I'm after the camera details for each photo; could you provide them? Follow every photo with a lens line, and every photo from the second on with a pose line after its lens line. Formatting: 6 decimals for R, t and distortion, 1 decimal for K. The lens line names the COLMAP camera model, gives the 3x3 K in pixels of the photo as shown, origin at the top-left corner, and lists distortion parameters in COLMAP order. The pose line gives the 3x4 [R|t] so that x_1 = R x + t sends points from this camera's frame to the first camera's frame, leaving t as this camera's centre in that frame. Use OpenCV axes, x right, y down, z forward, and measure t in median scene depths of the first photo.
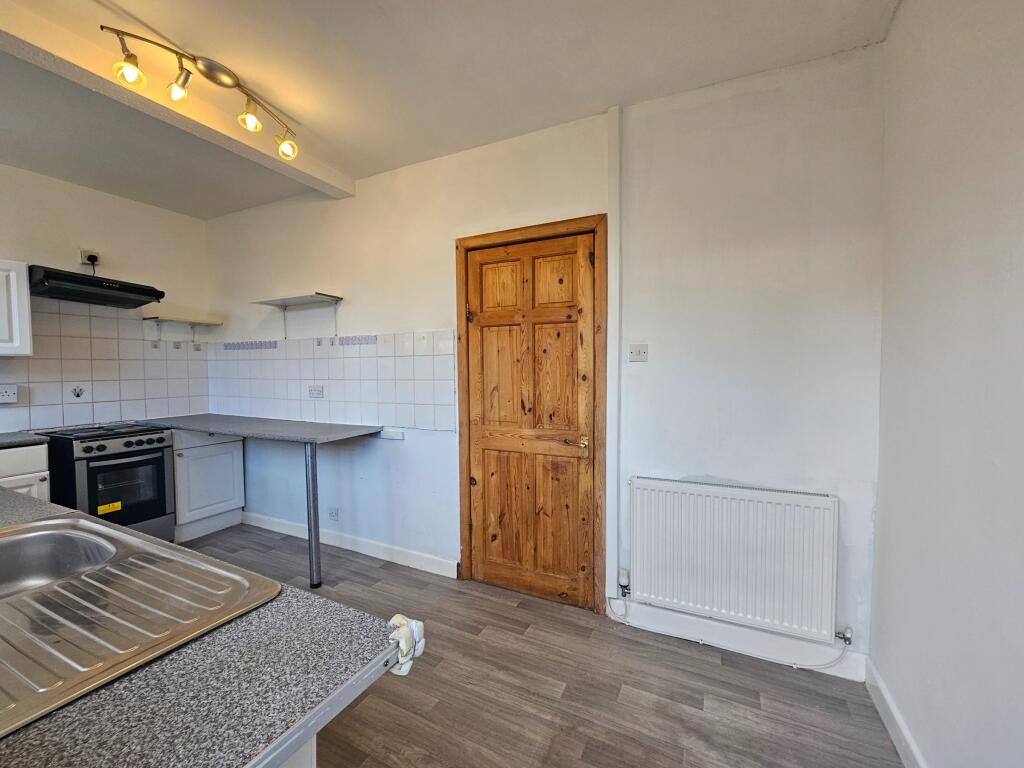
lens RADIAL K [[430.2, 0, 515.2], [0, 430.2, 382.2], [0, 0, 1]] dist [0.000286, 0.000406]
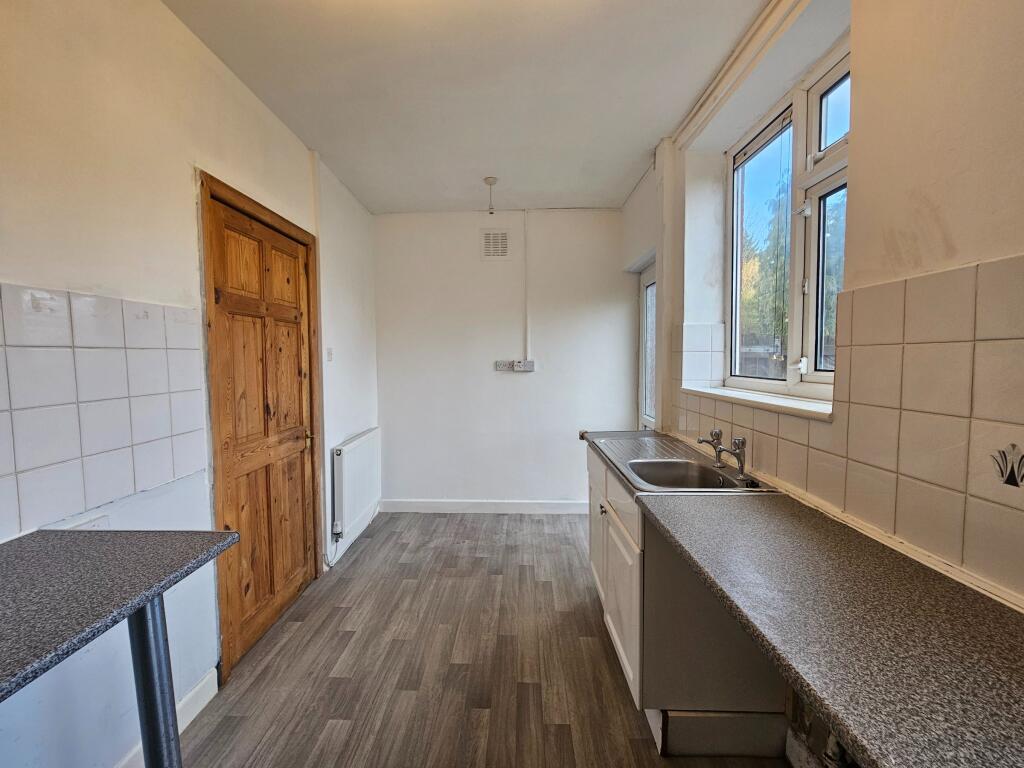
lens RADIAL K [[430.2, 0, 510.9], [0, 430.2, 383.8], [0, 0, 1]] dist [0.000286, 0.000406]
pose [[-0.432285, -0.047503, 0.900485, -0.941973], [0.042930, 0.996395, 0.073171, -0.041671], [-0.900715, 0.070288, -0.428687, 0.886914]]
